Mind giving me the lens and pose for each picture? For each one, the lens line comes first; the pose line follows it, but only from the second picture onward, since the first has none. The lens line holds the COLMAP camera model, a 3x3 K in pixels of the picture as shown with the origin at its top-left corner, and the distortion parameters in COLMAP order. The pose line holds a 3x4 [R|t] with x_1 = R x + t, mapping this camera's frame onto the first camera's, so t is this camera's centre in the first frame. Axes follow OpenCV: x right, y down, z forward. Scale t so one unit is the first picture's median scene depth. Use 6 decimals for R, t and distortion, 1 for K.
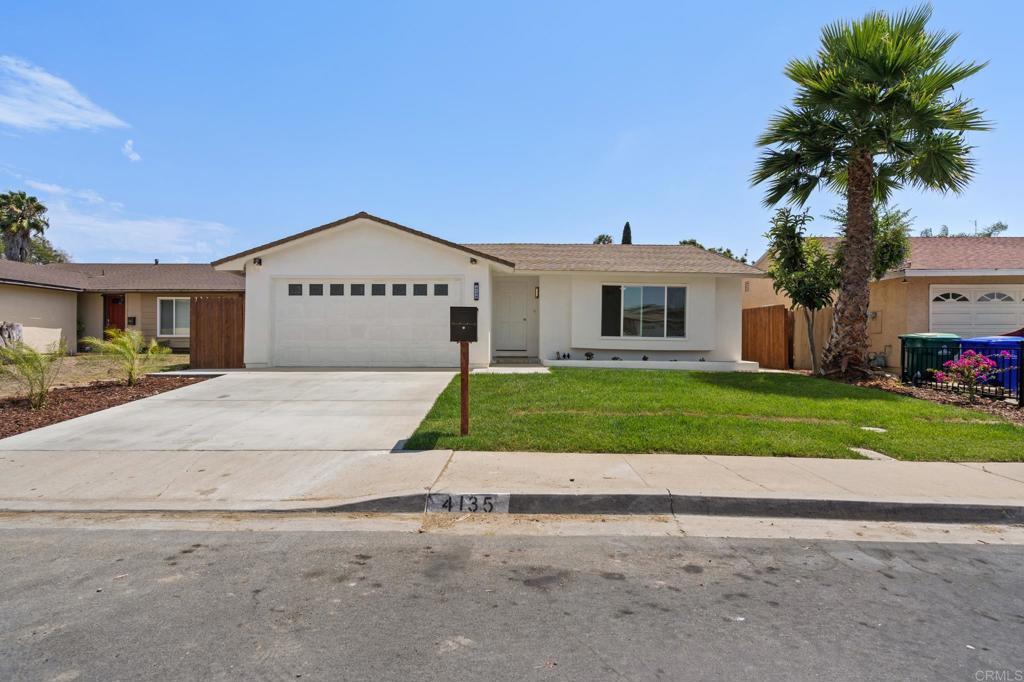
lens RADIAL K [[470.5, 0, 487.2], [0, 470.5, 336.9], [0, 0, 1]] dist [-0.004679, 0.000520]
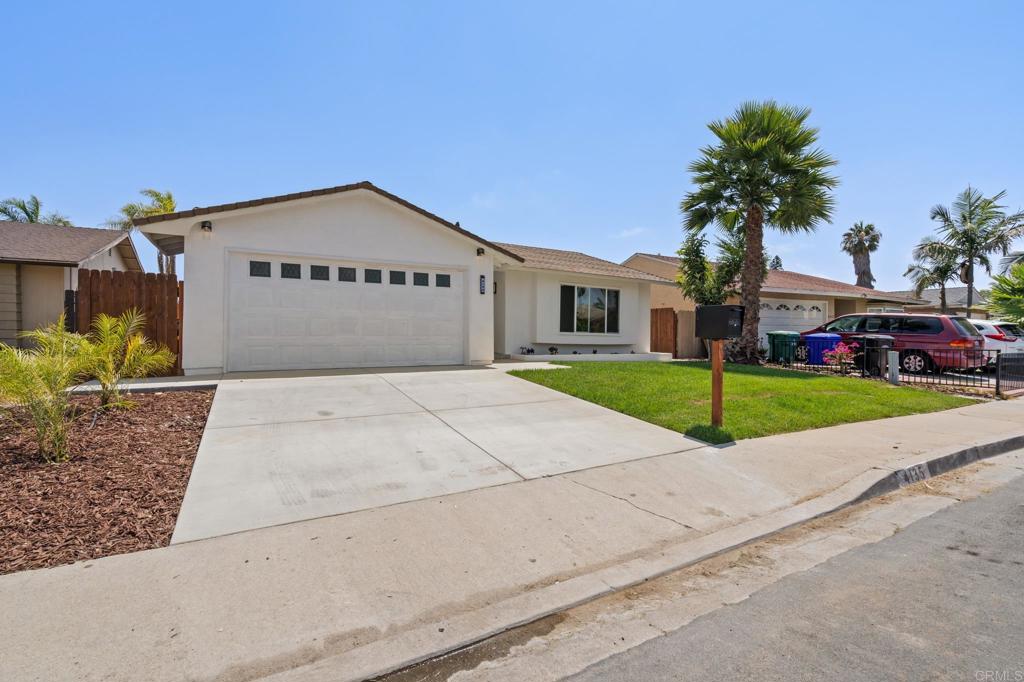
lens RADIAL K [[470.5, 0, 501.6], [0, 470.5, 339.5], [0, 0, 1]] dist [-0.004679, 0.000520]
pose [[0.861772, -0.004564, 0.507275, -0.460629], [-0.004112, 0.999864, 0.015982, -0.000975], [-0.507279, -0.015859, 0.861636, 0.152524]]
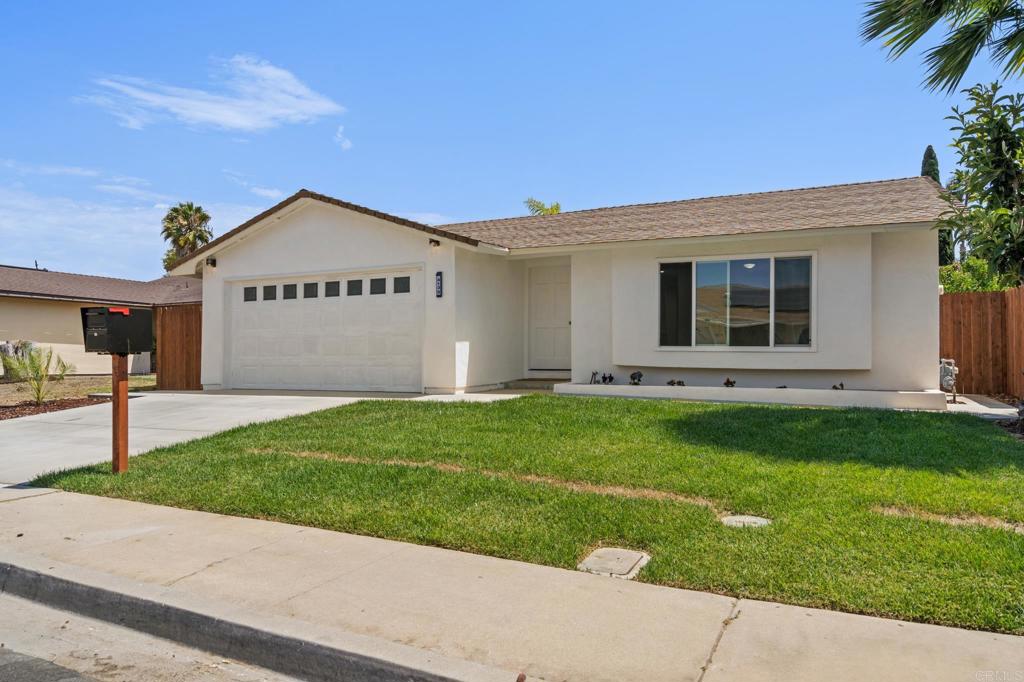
lens RADIAL K [[672.3, 0, 472.8], [0, 672.3, 345.1], [0, 0, 1]] dist [0.009364, -0.001366]
pose [[0.906884, -0.015071, -0.421110, 0.429820], [0.009337, 0.999834, -0.015674, 0.009353], [0.421276, 0.010283, 0.906874, 0.111617]]
